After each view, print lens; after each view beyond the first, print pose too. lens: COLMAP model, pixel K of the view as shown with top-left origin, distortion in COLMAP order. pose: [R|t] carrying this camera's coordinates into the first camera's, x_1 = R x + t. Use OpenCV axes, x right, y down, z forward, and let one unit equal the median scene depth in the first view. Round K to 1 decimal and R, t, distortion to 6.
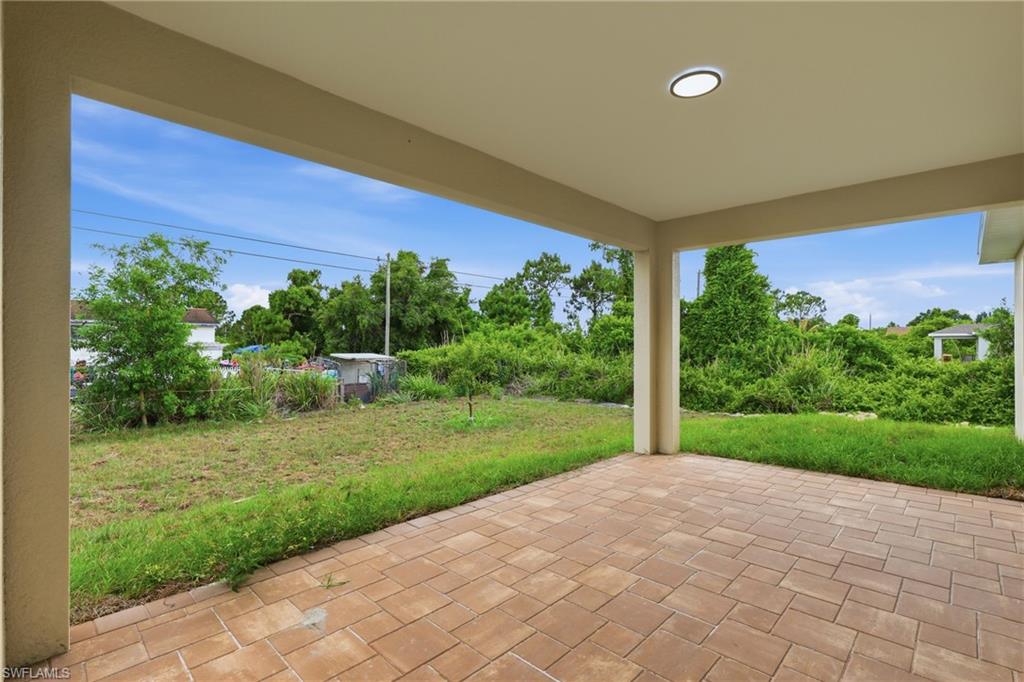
lens RADIAL K [[467.1, 0, 515.9], [0, 467.1, 347.0], [0, 0, 1]] dist [0.003581, -0.000893]
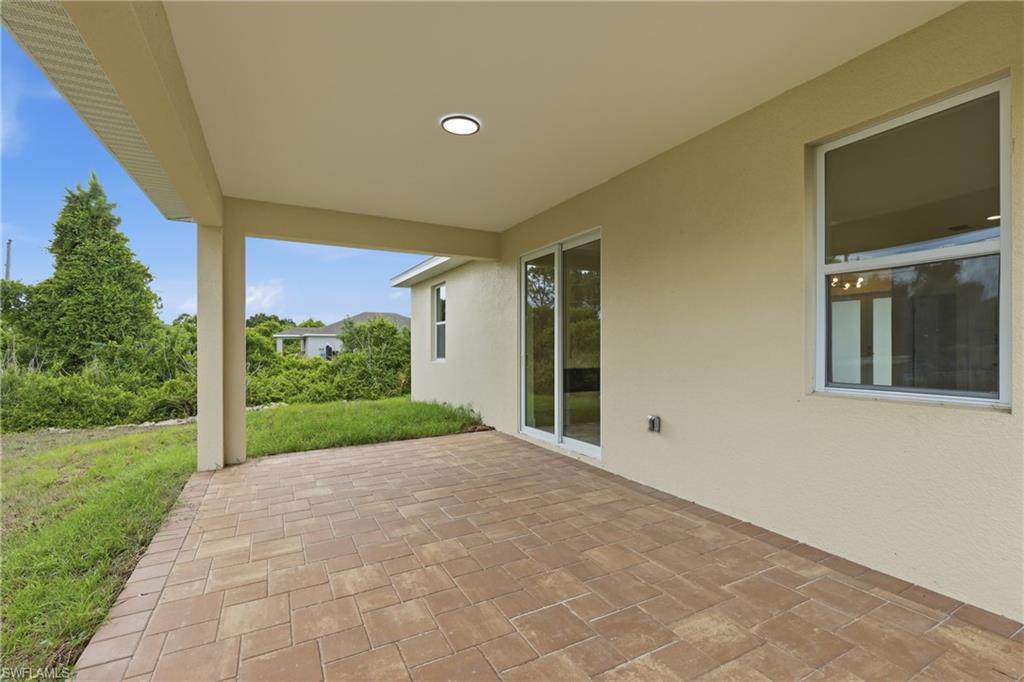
lens RADIAL K [[467.1, 0, 517.2], [0, 467.1, 340.7], [0, 0, 1]] dist [0.003581, -0.000893]
pose [[0.316284, 0.007351, 0.948636, -0.442730], [0.004229, 0.999949, -0.009158, 0.009637], [-0.948655, 0.006908, 0.316237, 0.275274]]
